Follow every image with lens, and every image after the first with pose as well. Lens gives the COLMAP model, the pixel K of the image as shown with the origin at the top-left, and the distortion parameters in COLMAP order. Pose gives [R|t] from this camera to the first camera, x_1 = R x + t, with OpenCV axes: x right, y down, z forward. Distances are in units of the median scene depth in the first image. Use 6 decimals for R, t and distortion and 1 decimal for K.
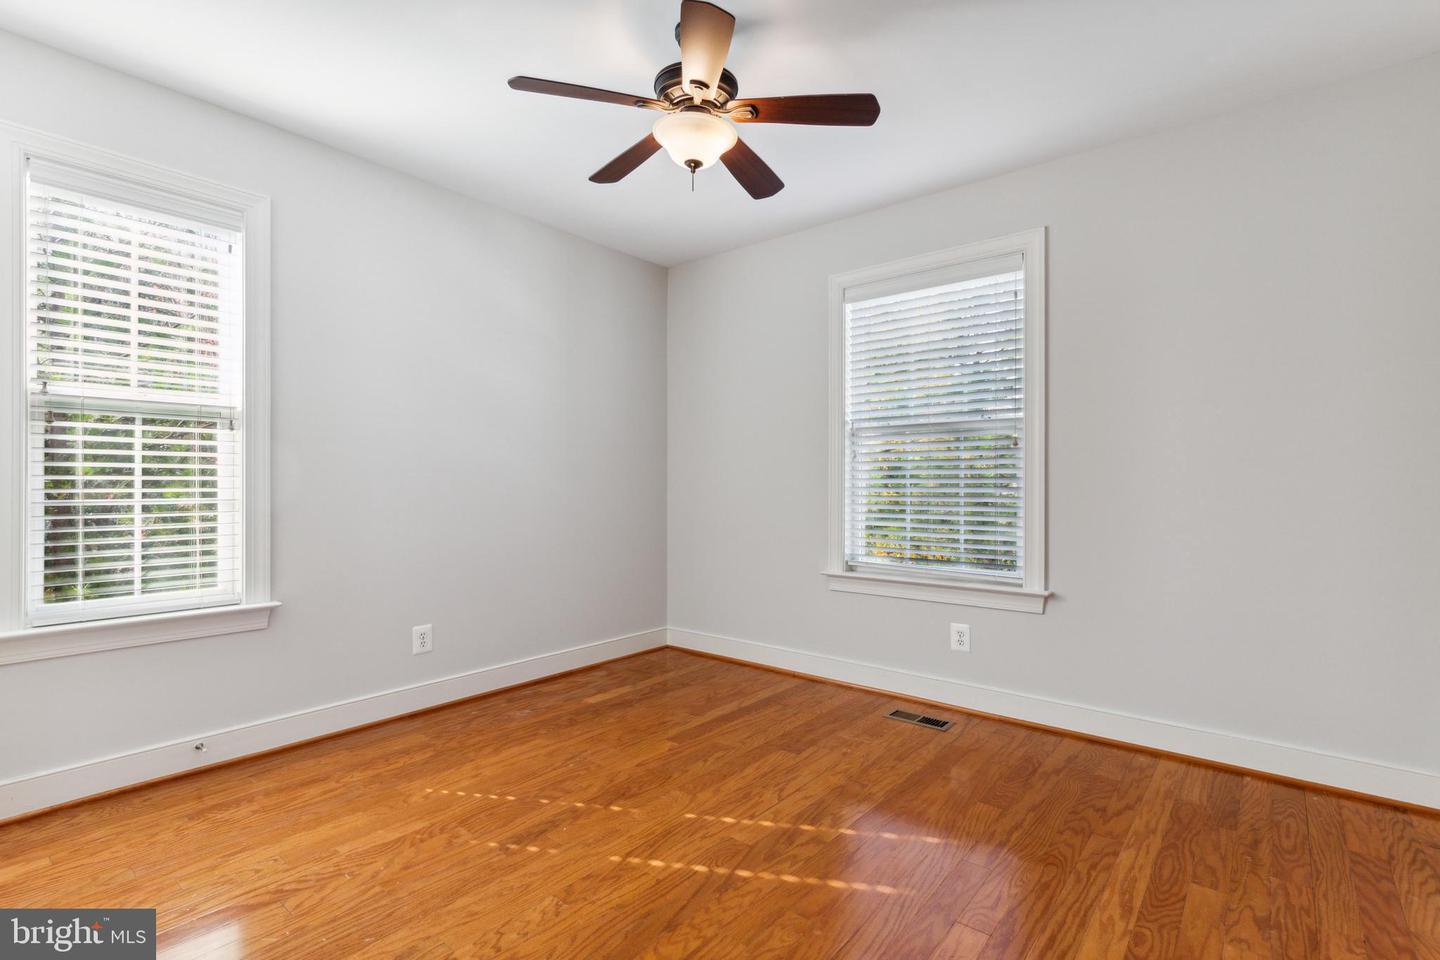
lens RADIAL K [[674.7, 0, 716.6], [0, 674.7, 485.4], [0, 0, 1]] dist [0.012565, -0.000128]
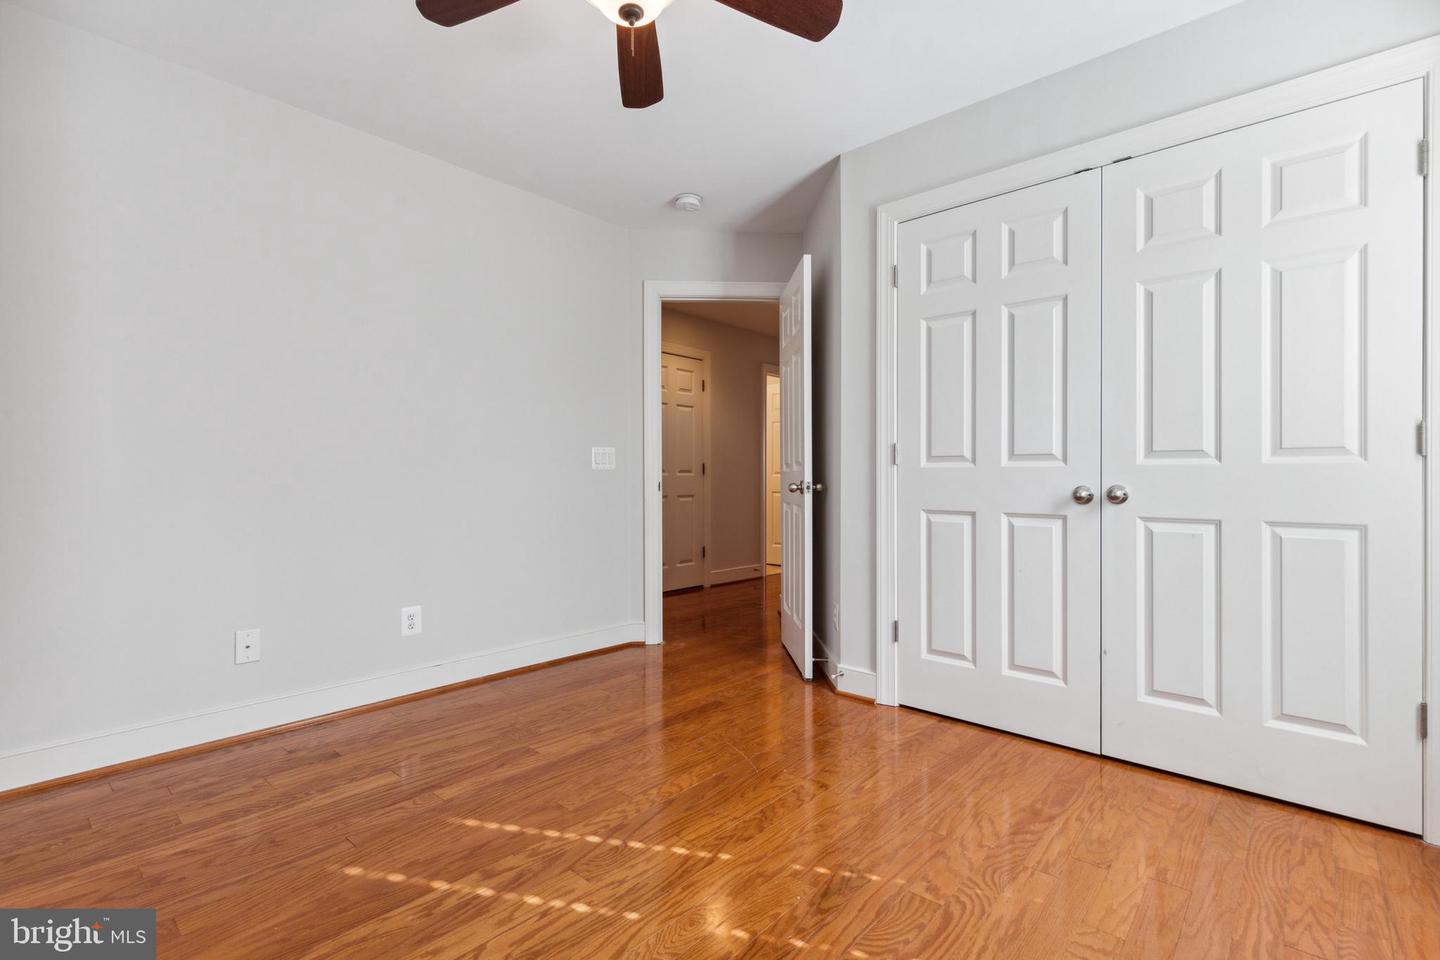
lens RADIAL K [[674.7, 0, 716.6], [0, 674.7, 485.4], [0, 0, 1]] dist [0.012565, -0.000128]
pose [[-0.999244, -0.002495, 0.038797, -0.175972], [-0.002079, 0.999940, 0.010745, 0.036328], [-0.038821, 0.010656, -0.999189, 1.950836]]
